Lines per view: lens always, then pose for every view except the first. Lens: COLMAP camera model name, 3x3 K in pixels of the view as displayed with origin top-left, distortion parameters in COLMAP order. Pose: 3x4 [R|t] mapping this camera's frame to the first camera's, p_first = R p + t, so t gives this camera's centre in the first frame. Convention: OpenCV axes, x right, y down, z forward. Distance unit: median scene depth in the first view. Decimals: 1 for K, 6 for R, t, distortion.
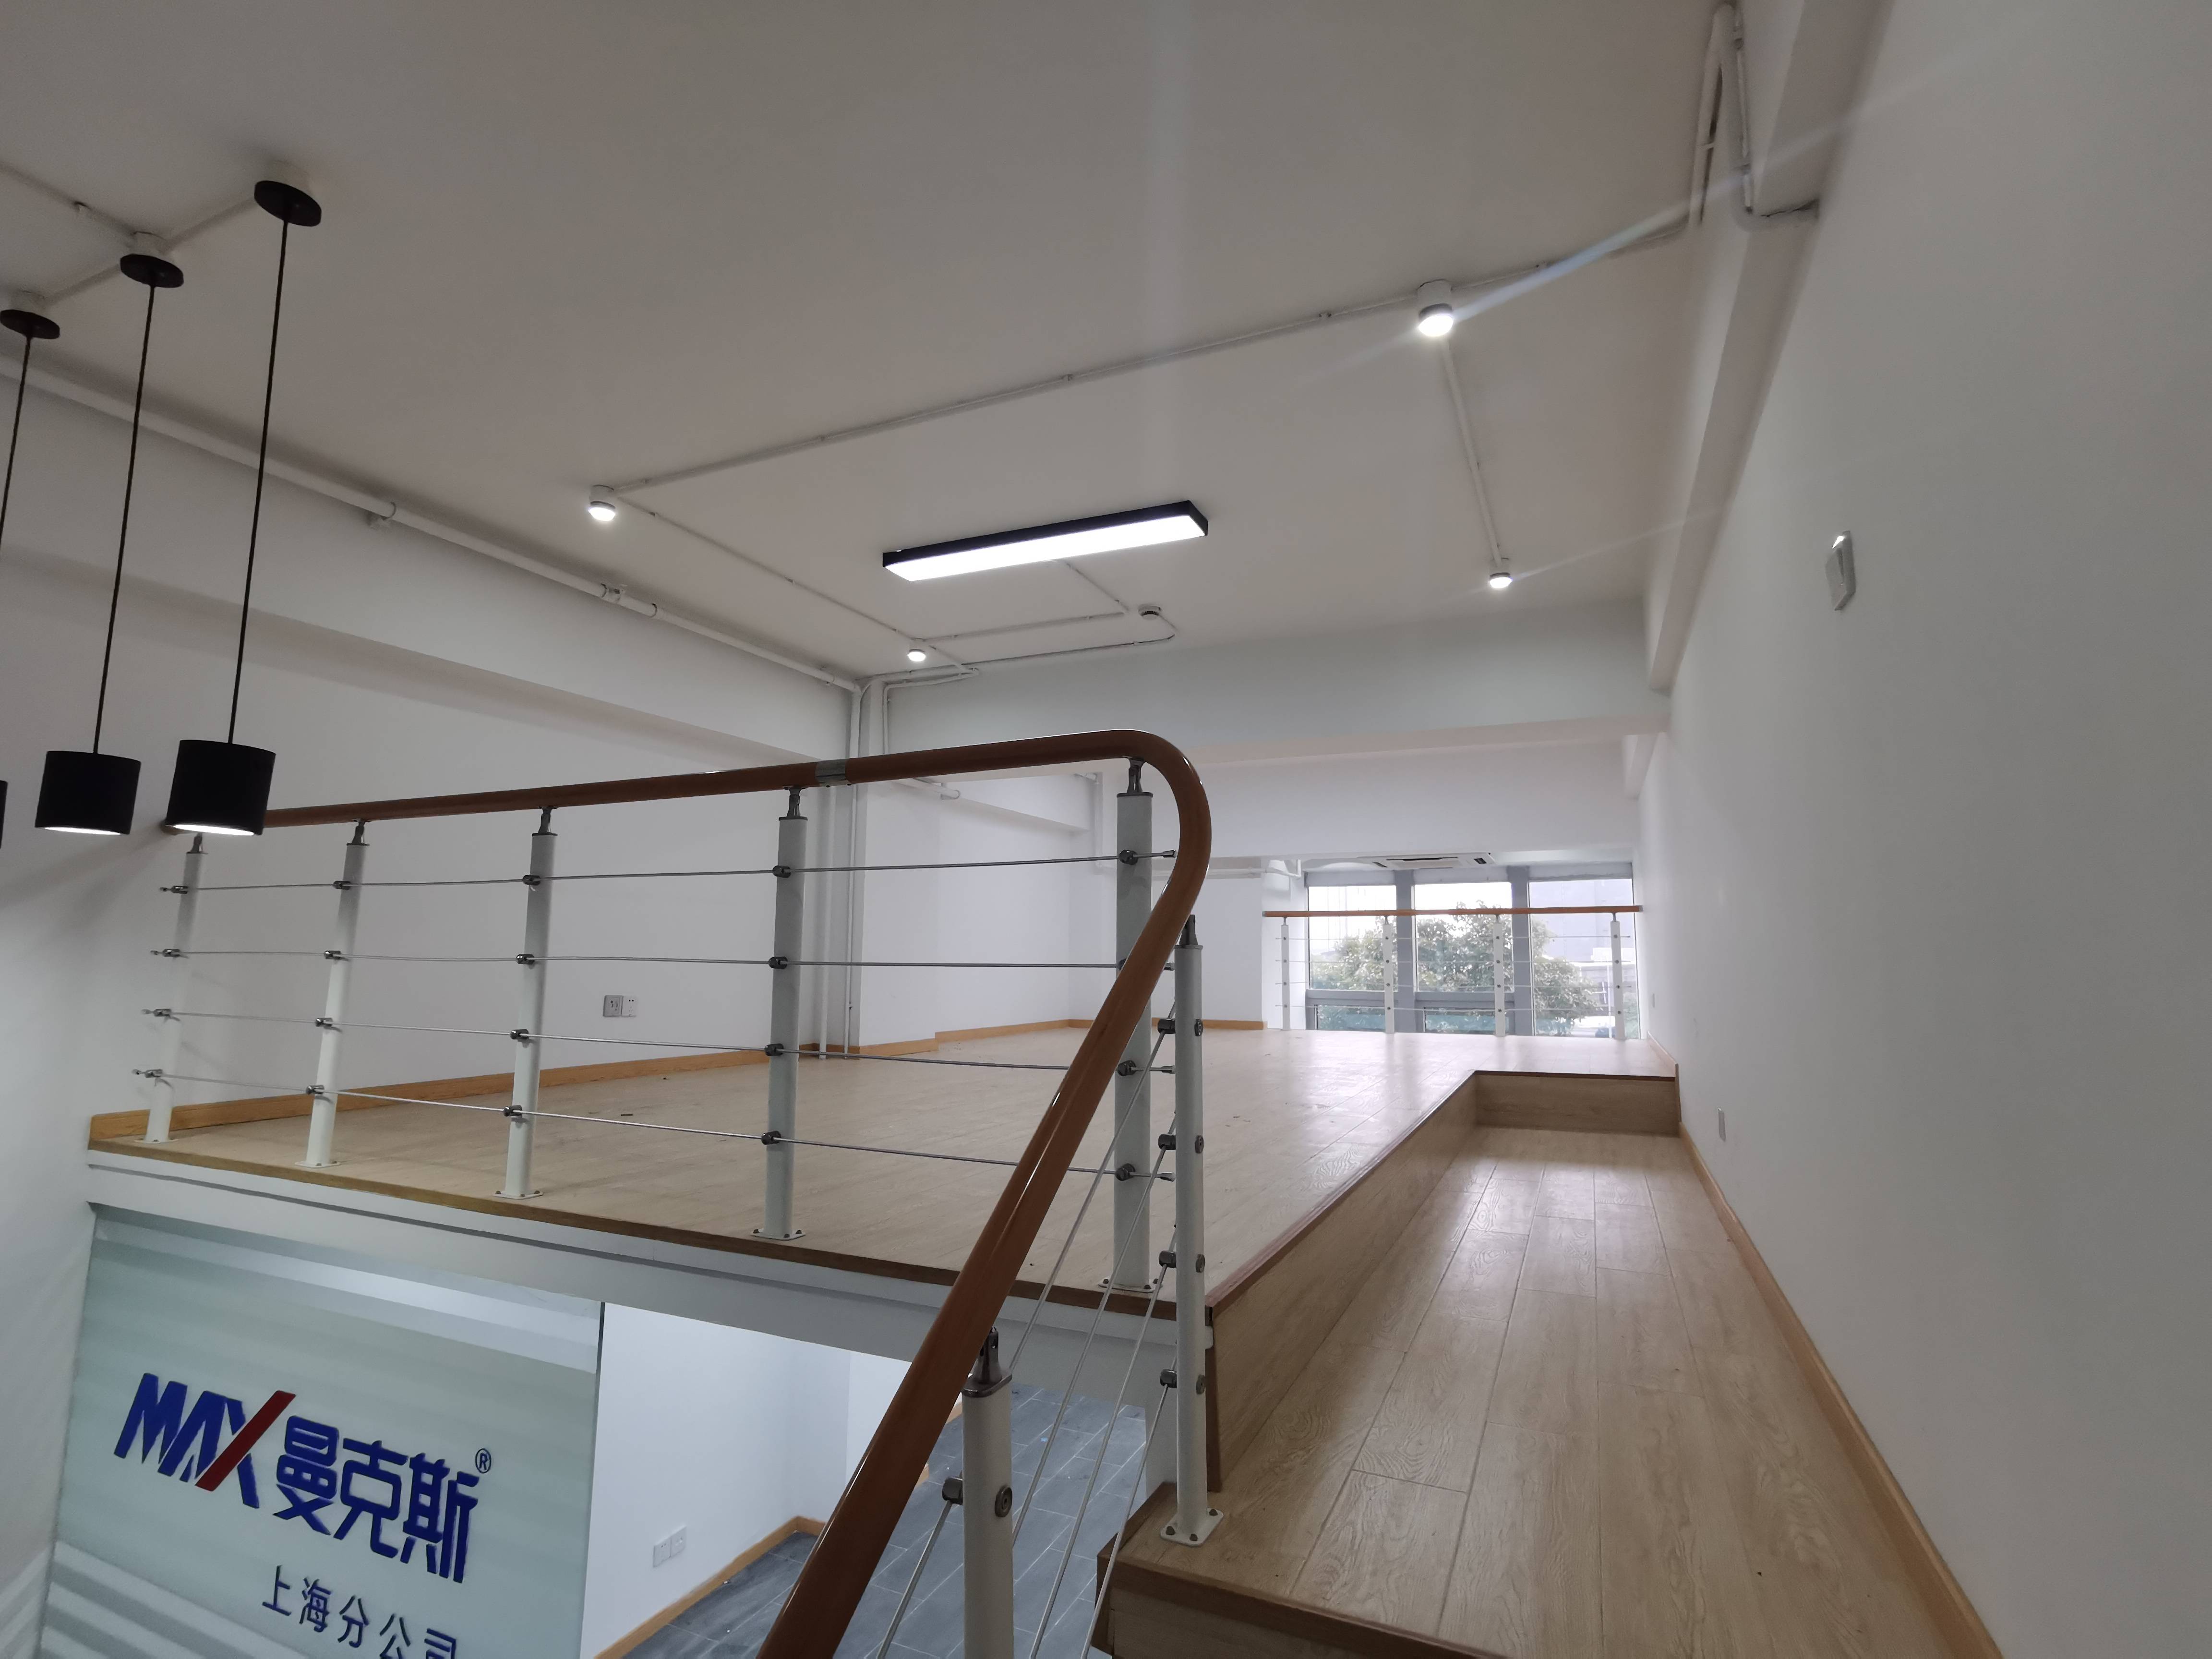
lens RADIAL K [[1052.5, 0, 1111.6], [0, 1052.5, 846.4], [0, 0, 1]] dist [-0.018645, 0.019389]
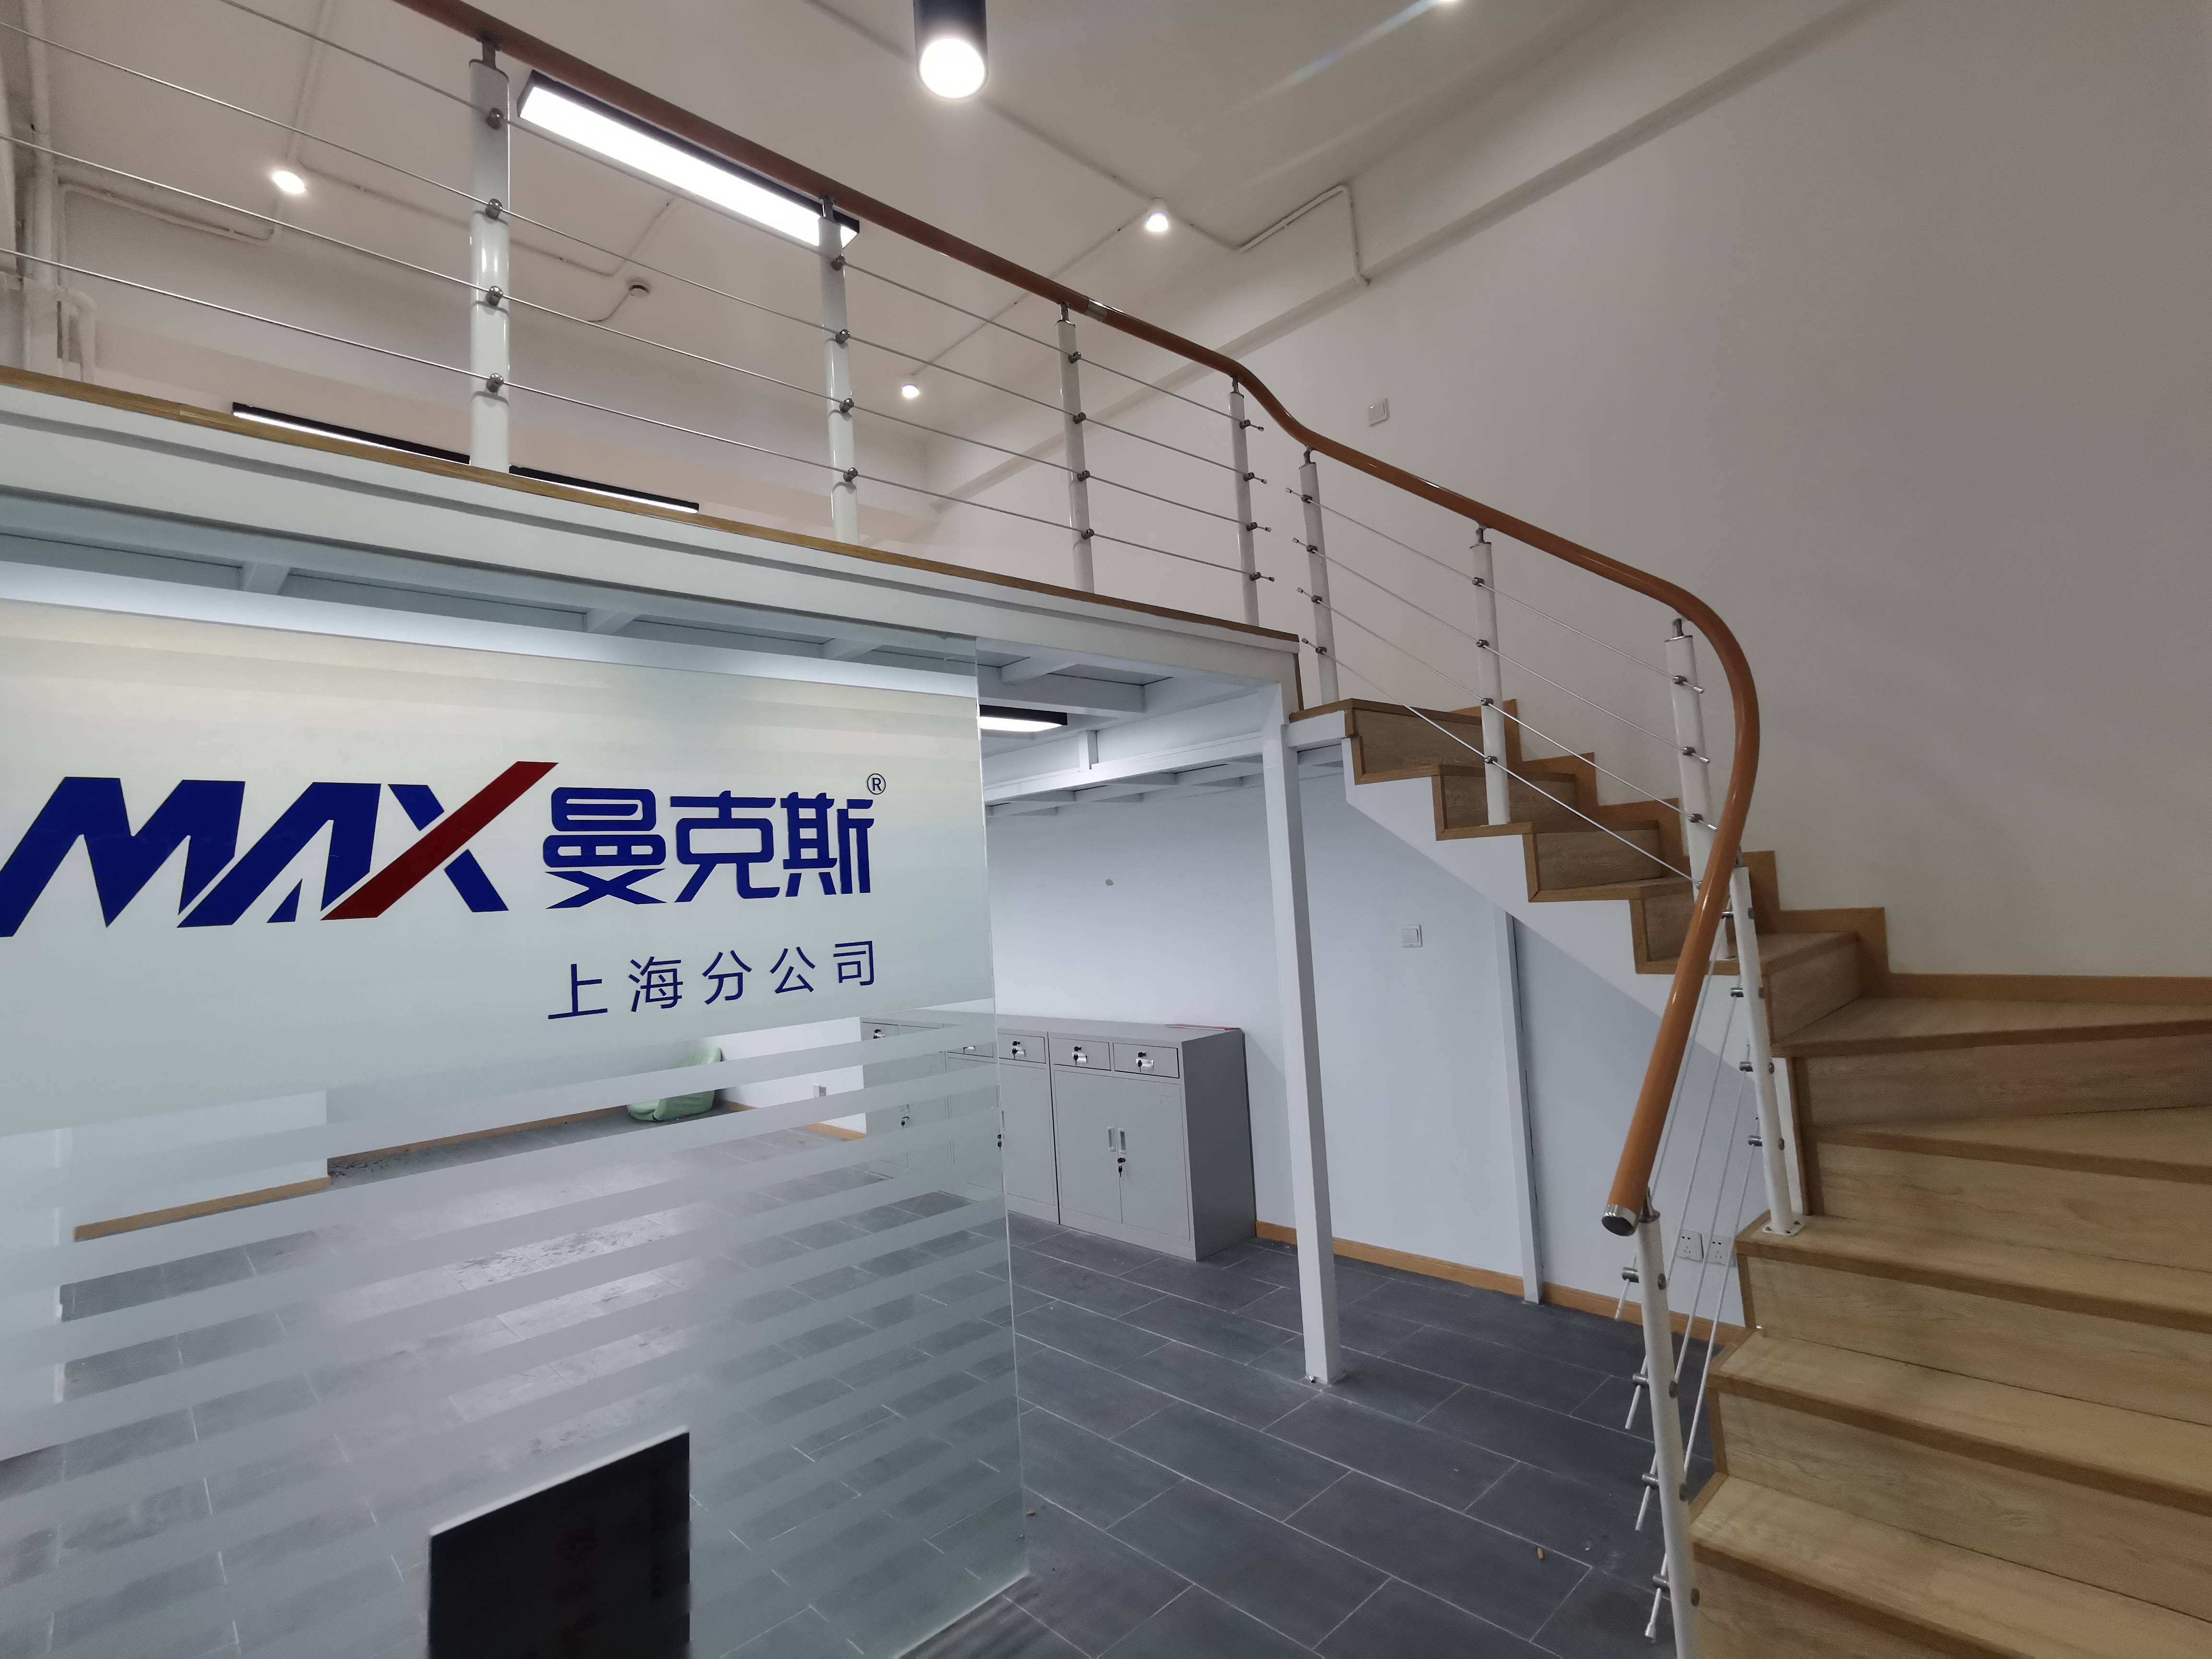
lens RADIAL K [[1052.5, 0, 1104.4], [0, 1052.5, 812.9], [0, 0, 1]] dist [-0.018645, 0.019389]
pose [[0.378256, 0.033564, 0.925092, -1.430123], [-0.039744, 0.999010, -0.019995, 0.598472], [-0.924847, -0.029204, 0.379216, 0.361281]]
